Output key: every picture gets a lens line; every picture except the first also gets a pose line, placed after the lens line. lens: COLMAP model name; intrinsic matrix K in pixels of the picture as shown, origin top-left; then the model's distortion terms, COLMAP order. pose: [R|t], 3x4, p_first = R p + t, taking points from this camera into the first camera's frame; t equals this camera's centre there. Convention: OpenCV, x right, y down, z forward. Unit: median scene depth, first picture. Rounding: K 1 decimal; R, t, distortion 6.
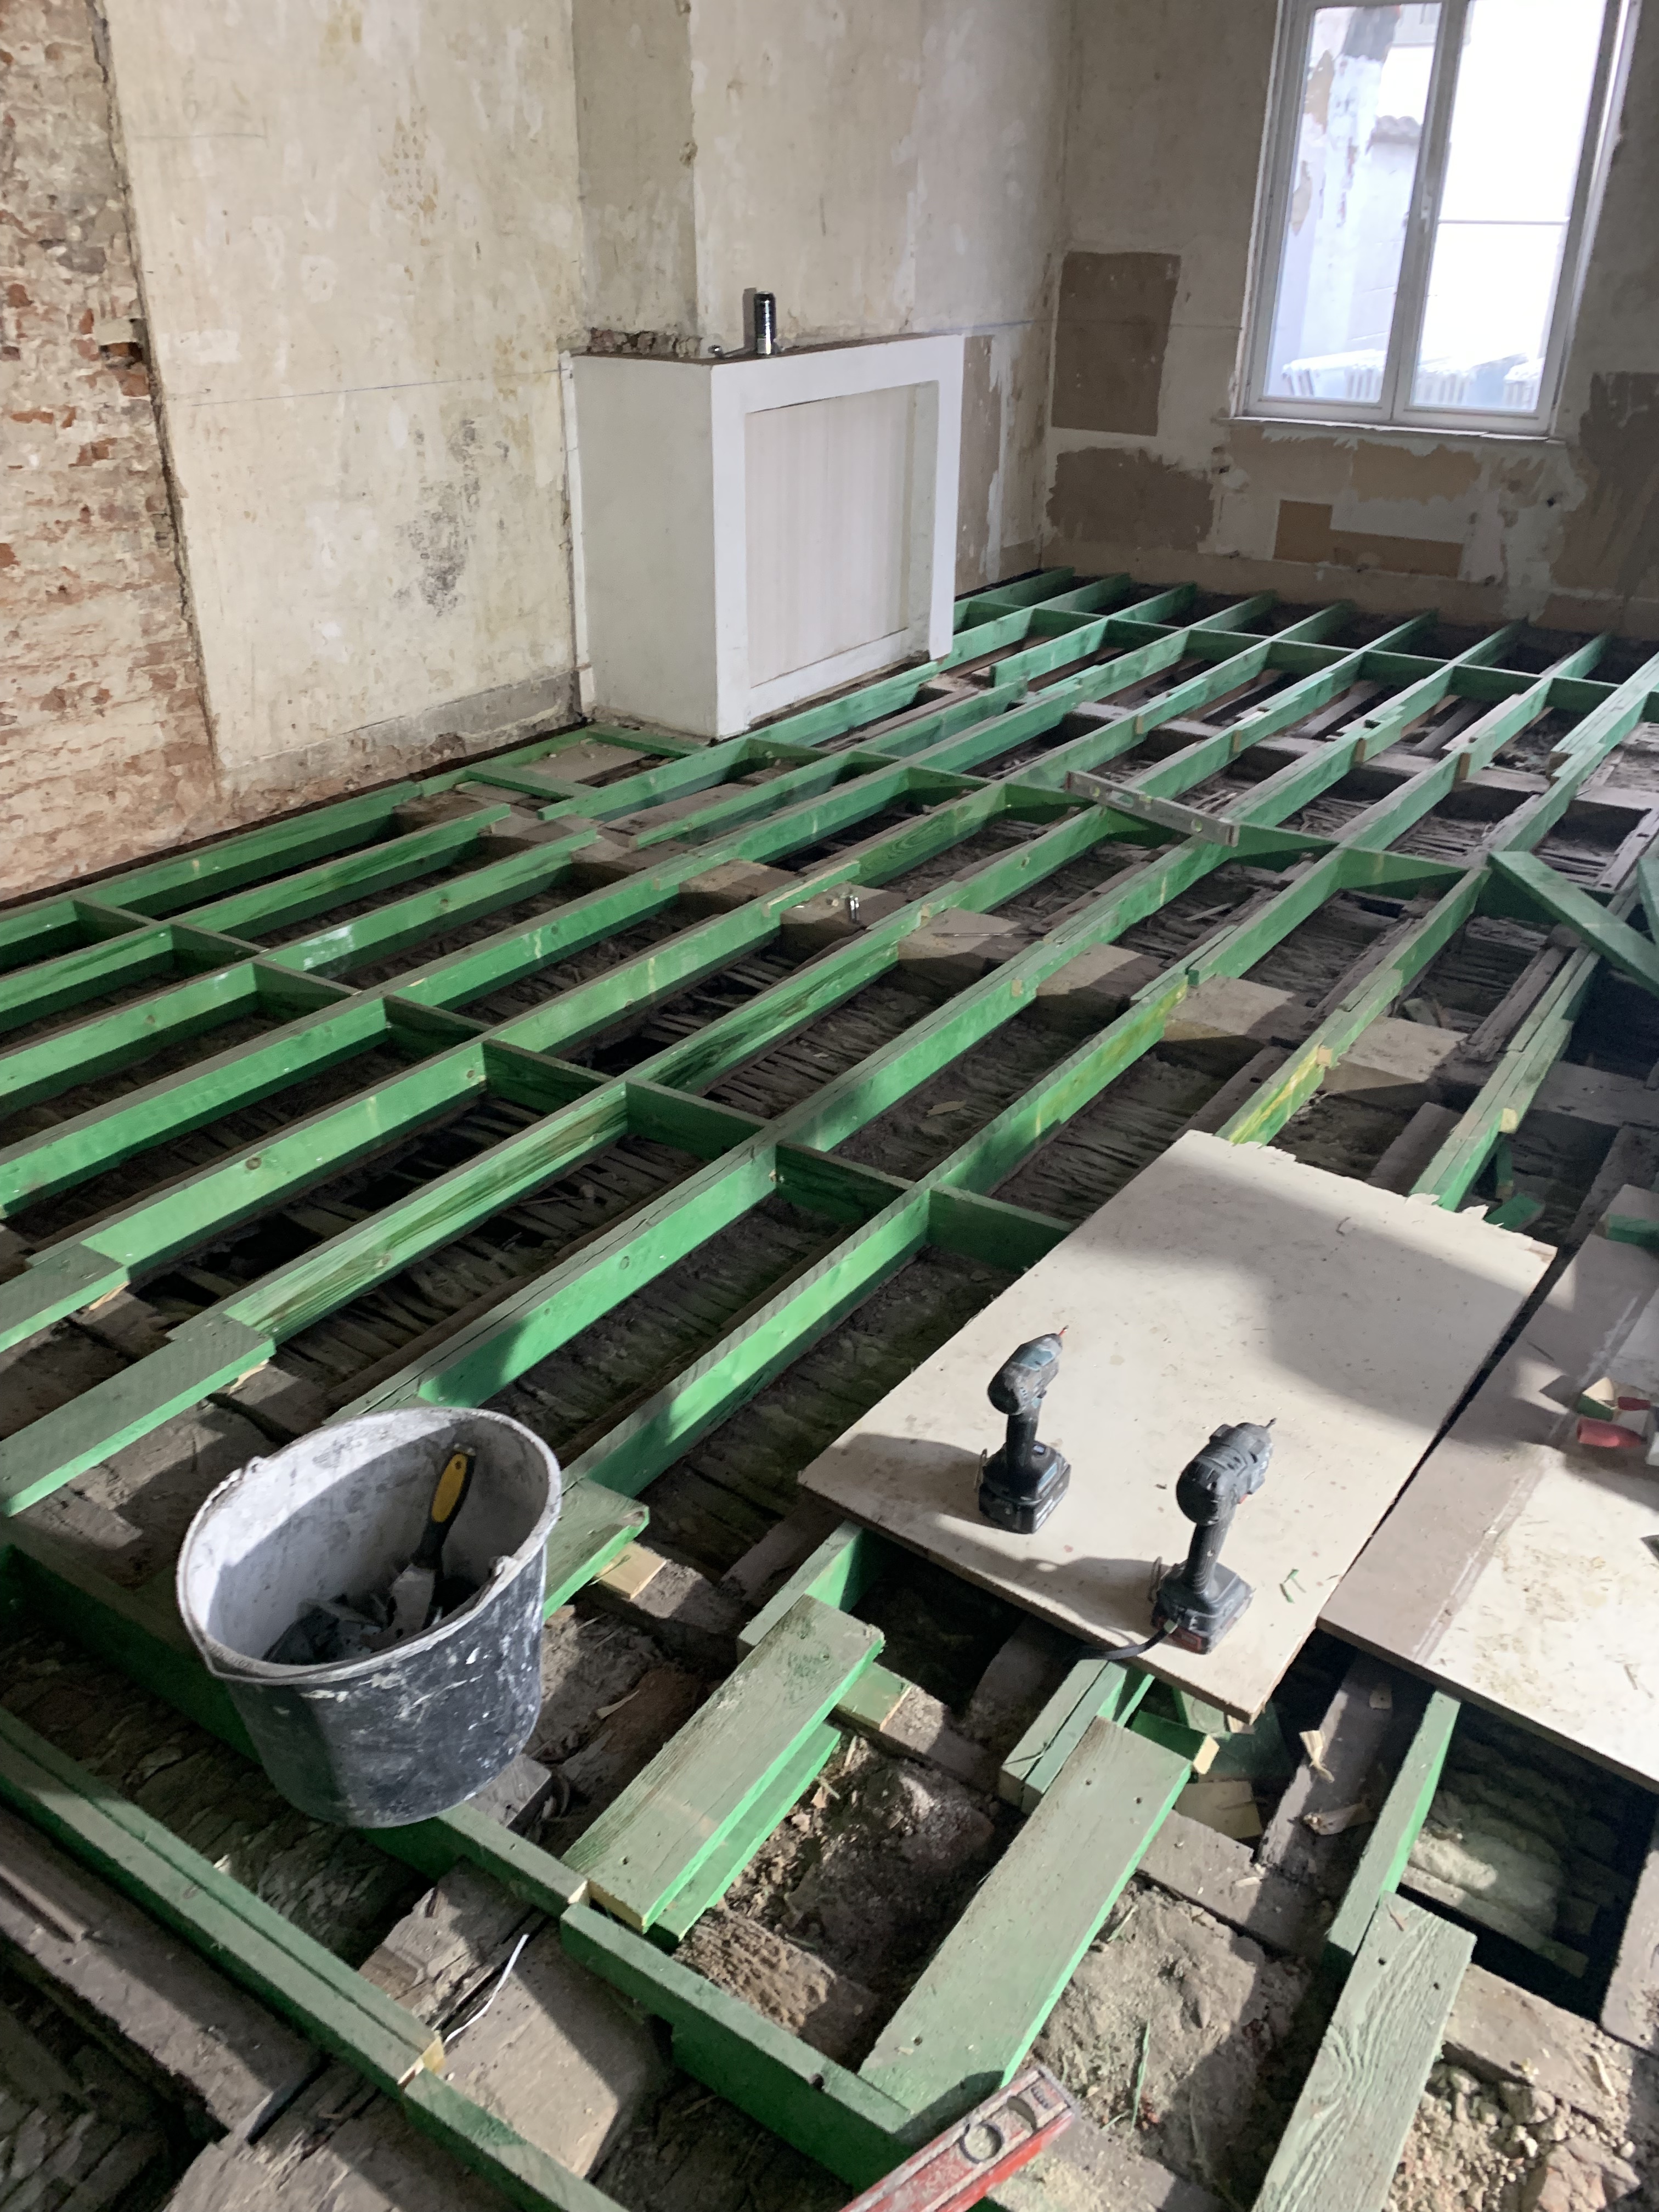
lens RADIAL K [[1692.8, 0, 833.2], [0, 1692.8, 1111.9], [0, 0, 1]] dist [0.016227, 0.007695]
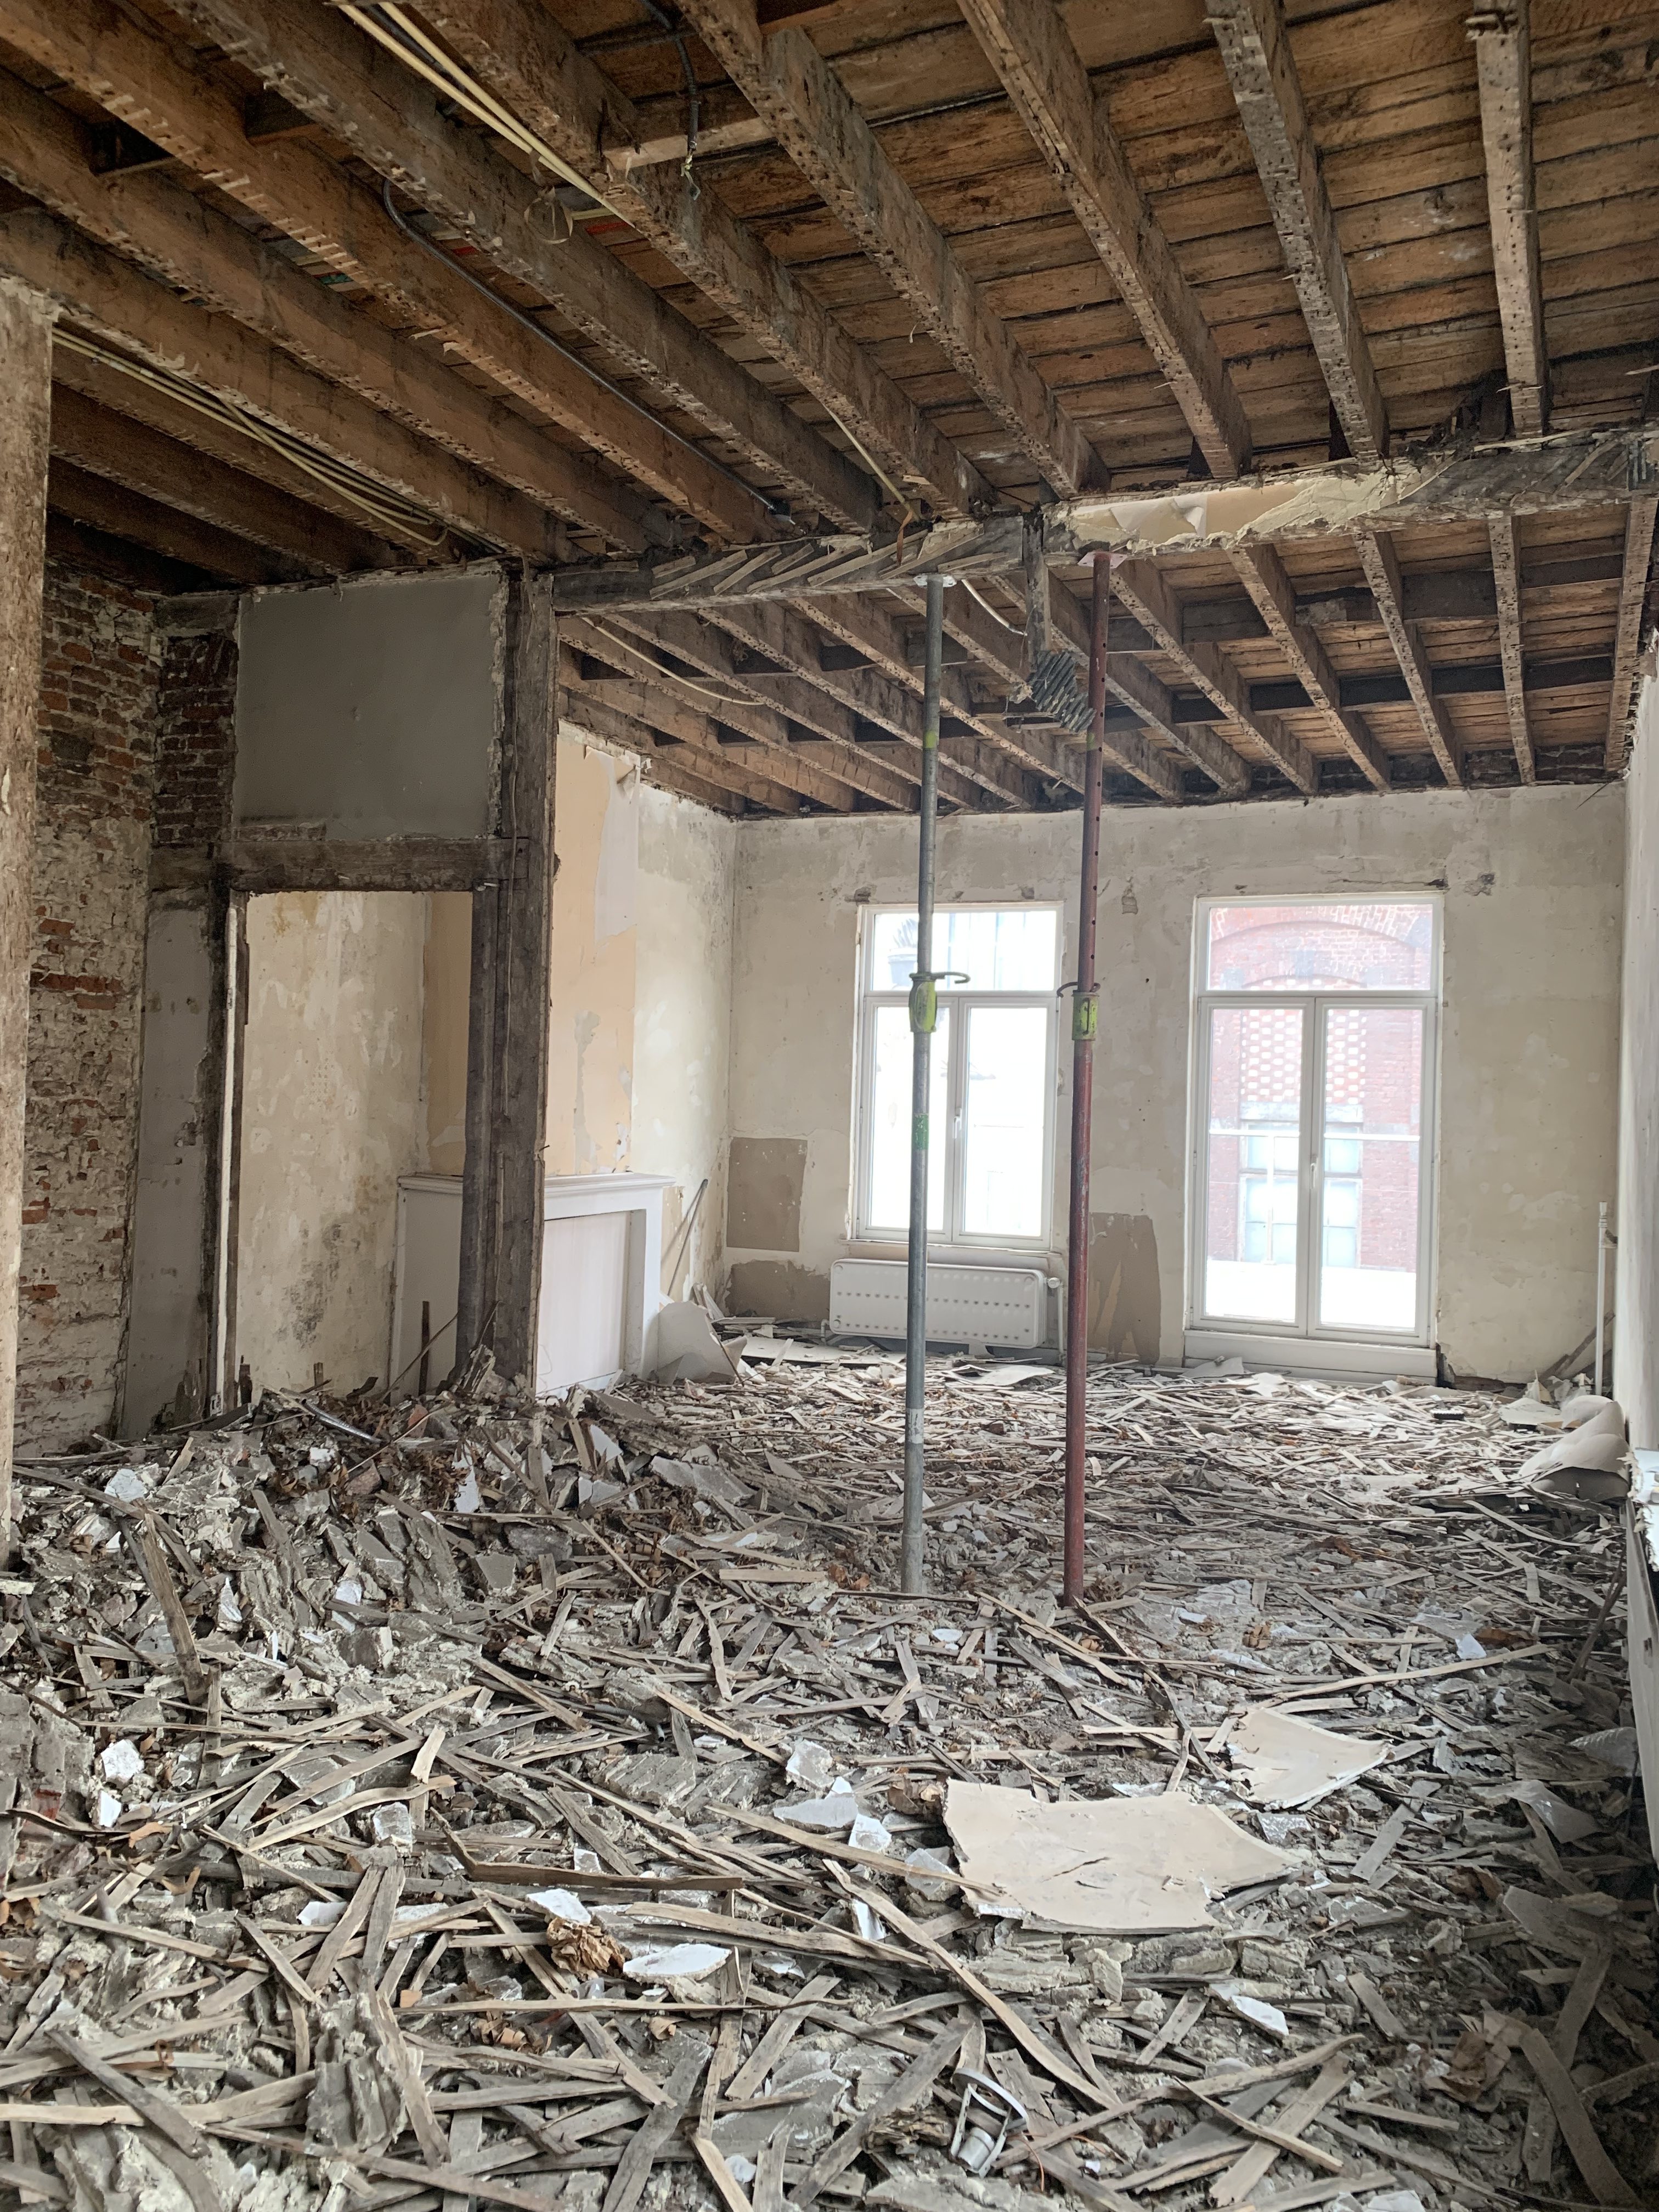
lens RADIAL K [[1692.8, 0, 829.3], [0, 1692.8, 1101.8], [0, 0, 1]] dist [0.016227, 0.007695]
pose [[0.986470, 0.020917, 0.162602, -0.021432], [0.058760, 0.880819, -0.469793, 0.178991], [-0.153050, 0.472991, 0.867672, -0.333193]]
